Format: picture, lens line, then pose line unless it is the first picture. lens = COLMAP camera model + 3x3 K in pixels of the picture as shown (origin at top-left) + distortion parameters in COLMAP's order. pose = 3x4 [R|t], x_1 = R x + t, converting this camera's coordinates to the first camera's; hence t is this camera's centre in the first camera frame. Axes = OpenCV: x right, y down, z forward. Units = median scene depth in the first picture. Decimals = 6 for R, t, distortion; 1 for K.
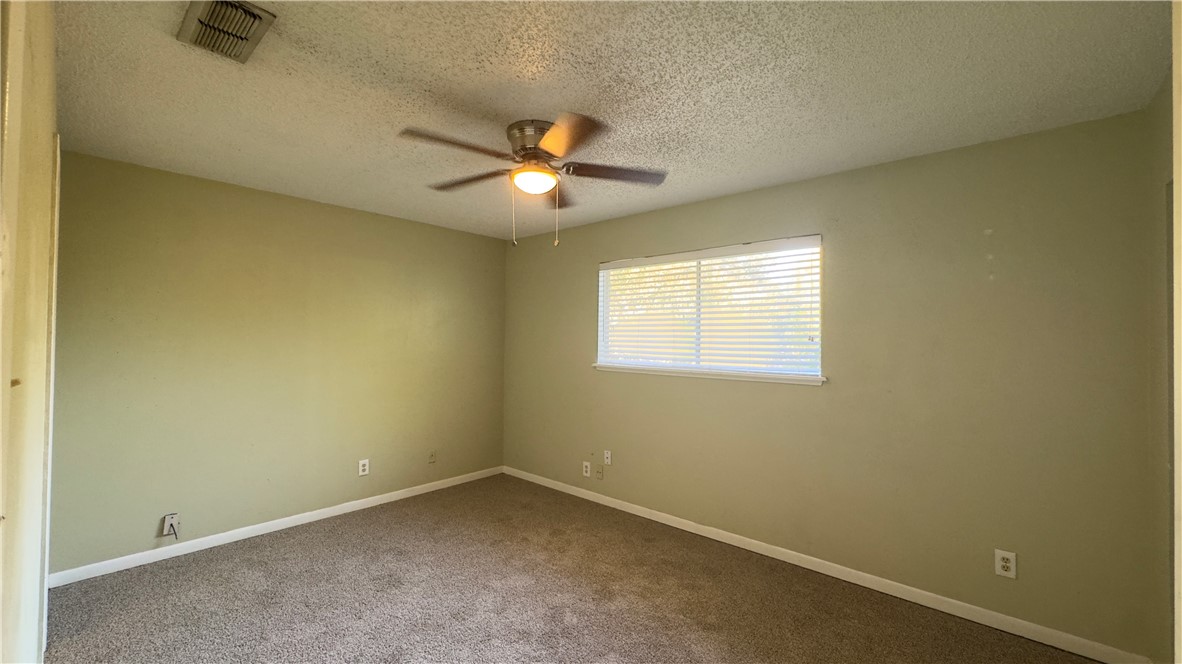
lens RADIAL K [[475.5, 0, 591.0], [0, 475.5, 332.0], [0, 0, 1]] dist [-0.001808, -0.000076]
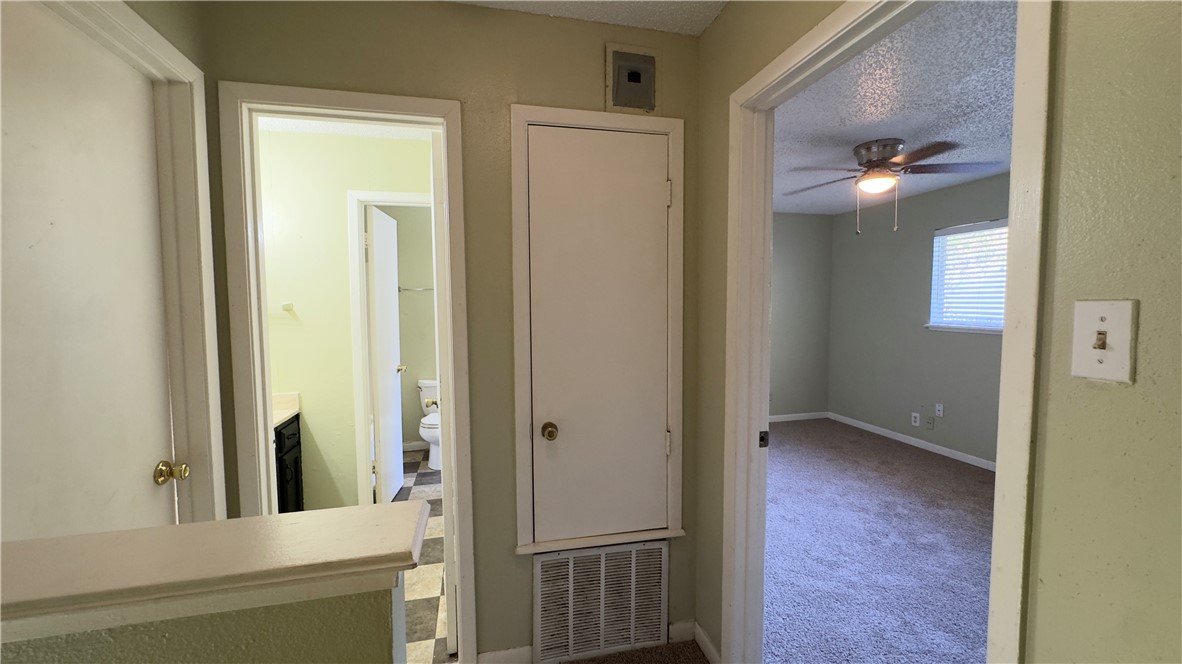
lens RADIAL K [[475.5, 0, 591.0], [0, 475.5, 332.0], [0, 0, 1]] dist [-0.001808, -0.000076]
pose [[0.823821, 0.019124, -0.566527, -0.013644], [0.021999, 0.997599, 0.065666, -0.005494], [0.566422, -0.066560, 0.821423, -0.488888]]
